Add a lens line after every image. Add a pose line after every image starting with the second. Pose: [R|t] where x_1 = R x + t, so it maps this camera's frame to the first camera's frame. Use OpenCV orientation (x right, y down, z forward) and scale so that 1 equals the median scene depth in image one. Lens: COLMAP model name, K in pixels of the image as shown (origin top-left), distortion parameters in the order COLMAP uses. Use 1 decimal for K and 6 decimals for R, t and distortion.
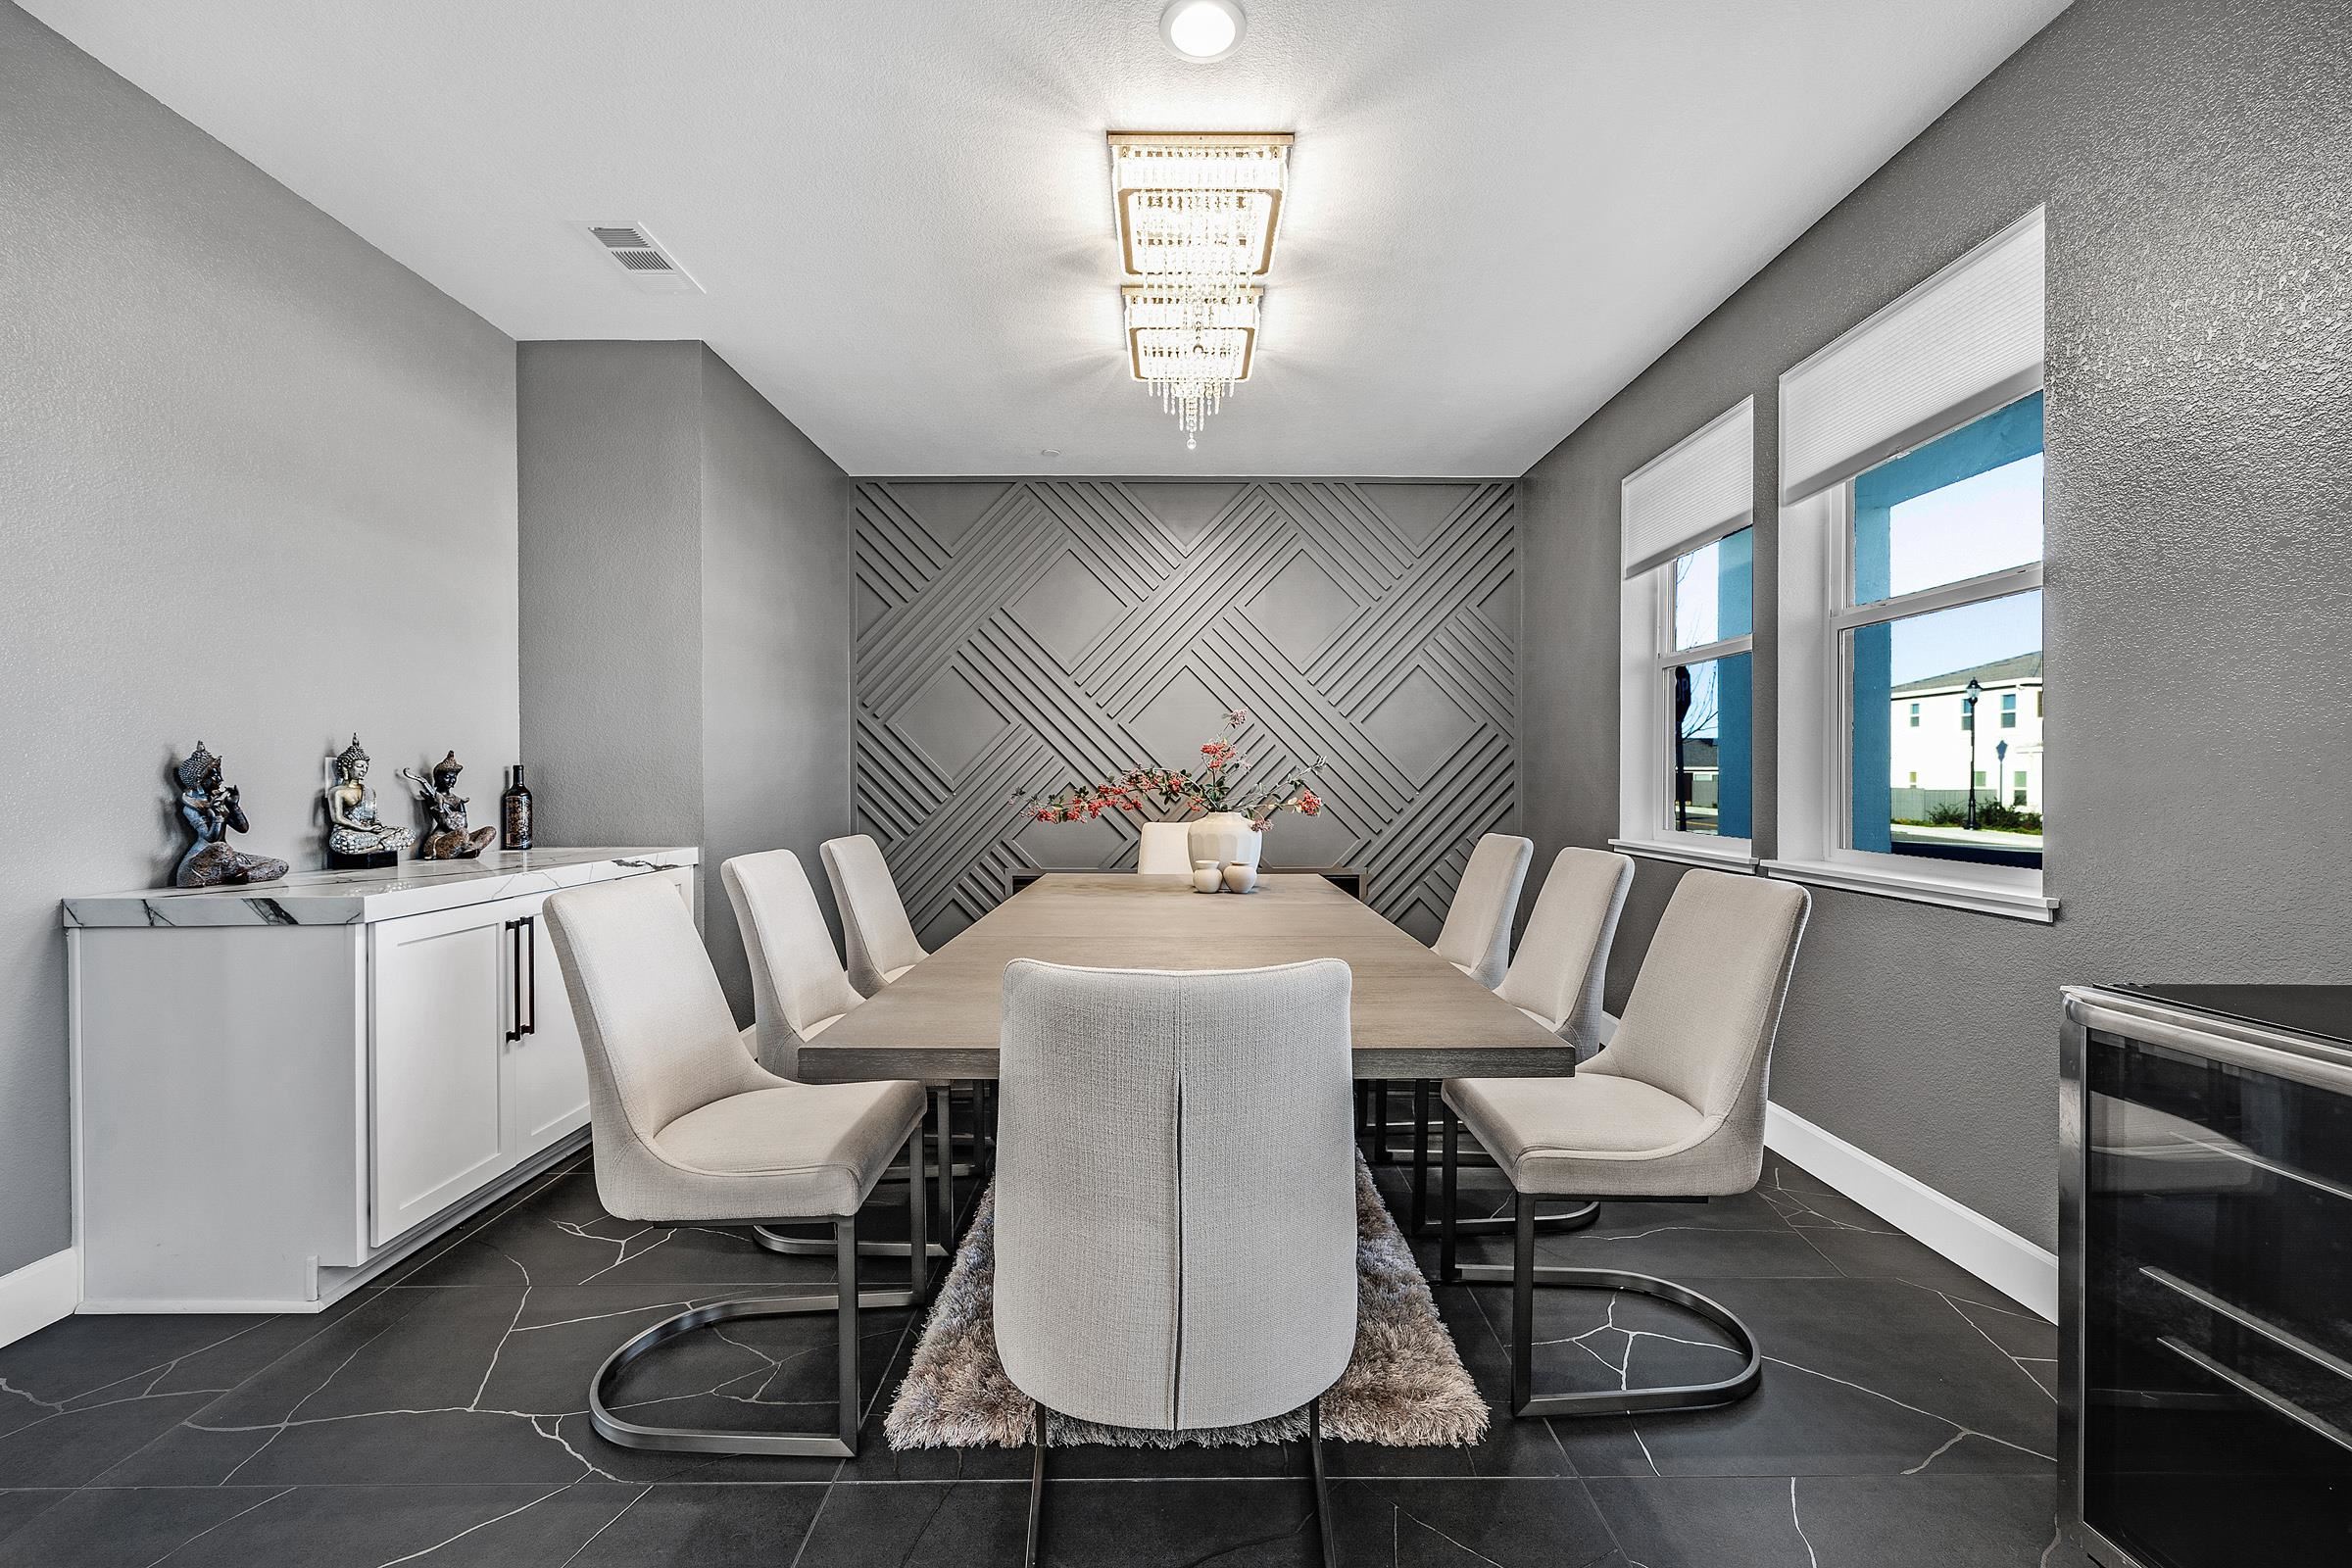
lens RADIAL K [[948.7, 0, 1179.2], [0, 948.7, 781.3], [0, 0, 1]] dist [-0.000230, -0.001014]
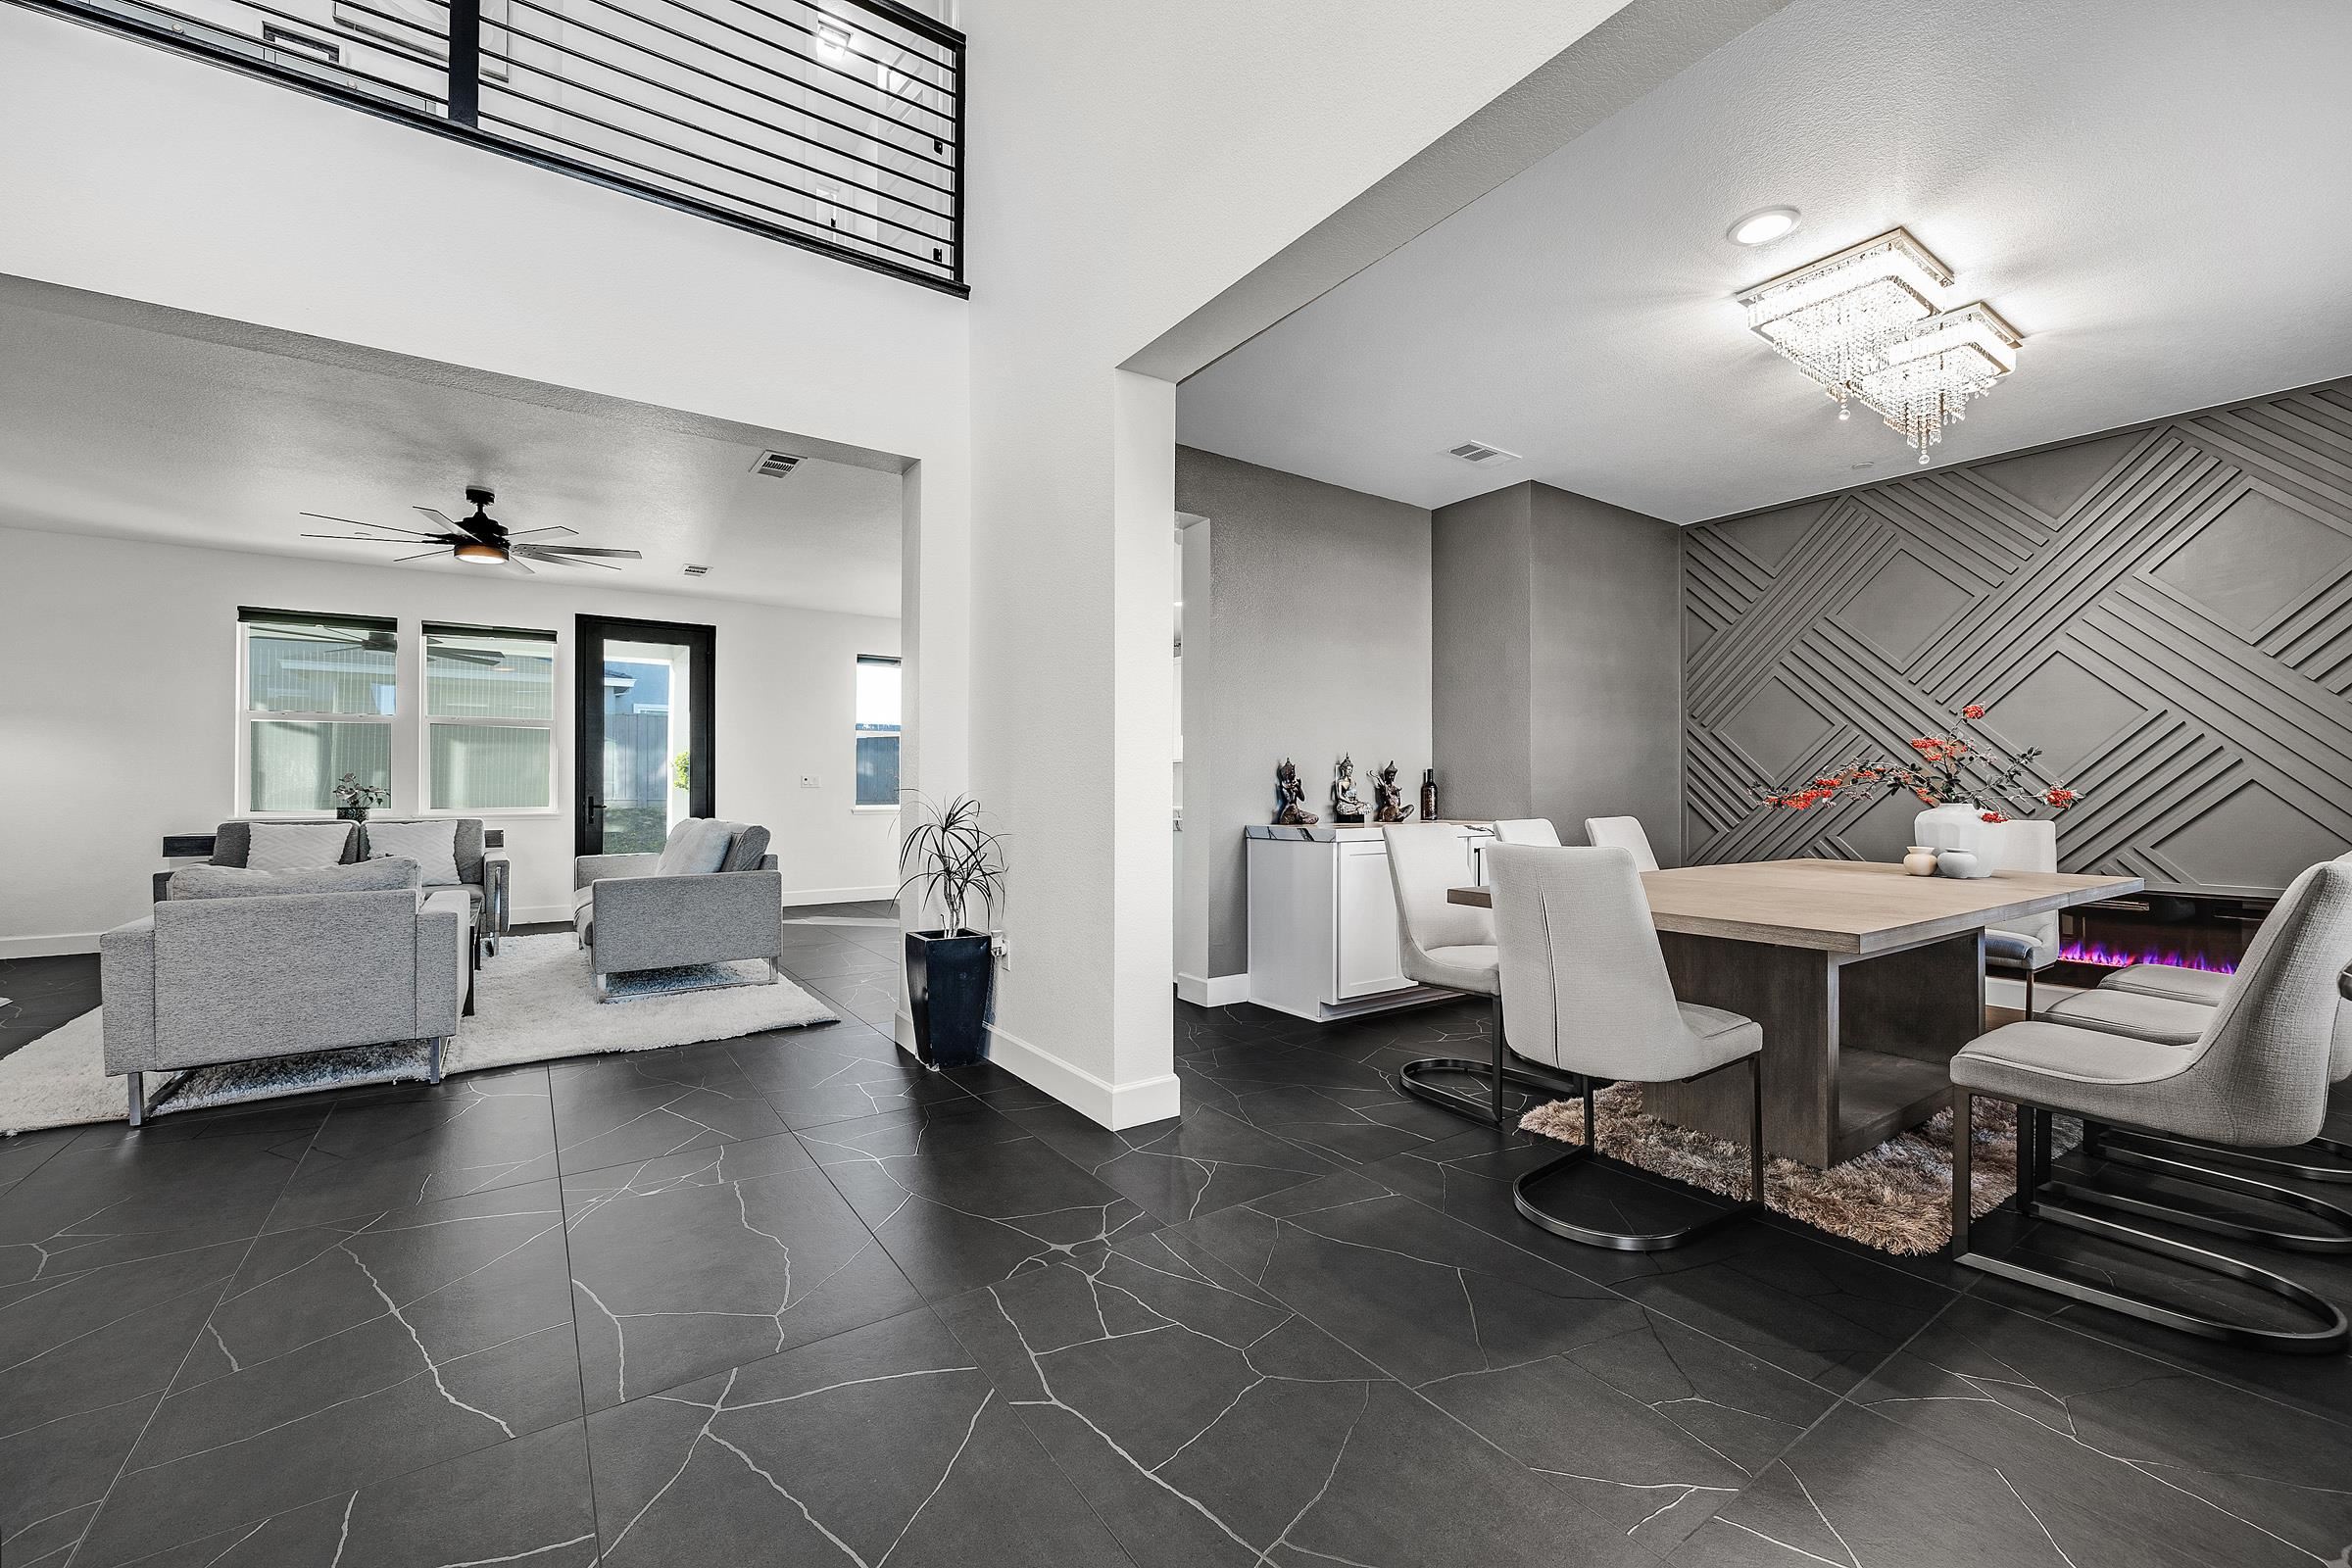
lens RADIAL K [[948.7, 0, 1179.2], [0, 948.7, 781.3], [0, 0, 1]] dist [-0.000230, -0.001014]
pose [[0.571657, -0.004442, -0.820481, 0.451181], [-0.005413, 0.999943, -0.009185, 0.024420], [0.820475, 0.009692, 0.571601, -0.331040]]
